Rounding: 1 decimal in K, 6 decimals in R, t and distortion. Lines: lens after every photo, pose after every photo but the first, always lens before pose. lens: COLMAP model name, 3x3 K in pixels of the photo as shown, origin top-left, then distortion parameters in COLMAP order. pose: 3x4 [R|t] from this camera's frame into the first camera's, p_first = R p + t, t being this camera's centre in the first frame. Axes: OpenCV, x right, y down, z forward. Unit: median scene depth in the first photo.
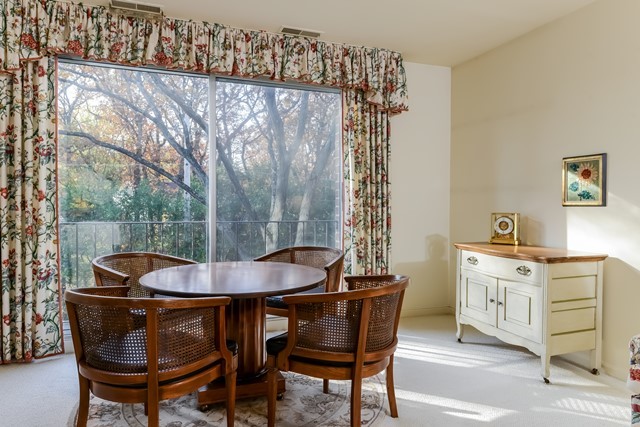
lens RADIAL K [[433.0, 0, 321.1], [0, 433.0, 215.0], [0, 0, 1]] dist [0.010885, 0.000035]
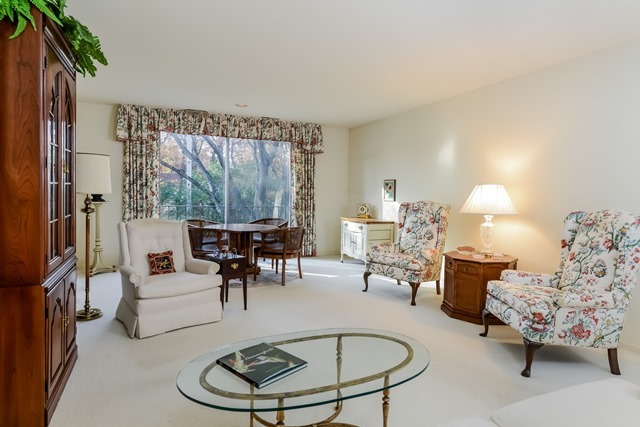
lens RADIAL K [[363.5, 0, 318.6], [0, 363.5, 212.8], [0, 0, 1]] dist [-0.000320, -0.000239]
pose [[0.998209, 0.011353, 0.058741, 0.086763], [-0.013095, 0.999483, 0.029352, -0.009068], [-0.058377, -0.030068, 0.997842, -0.775865]]
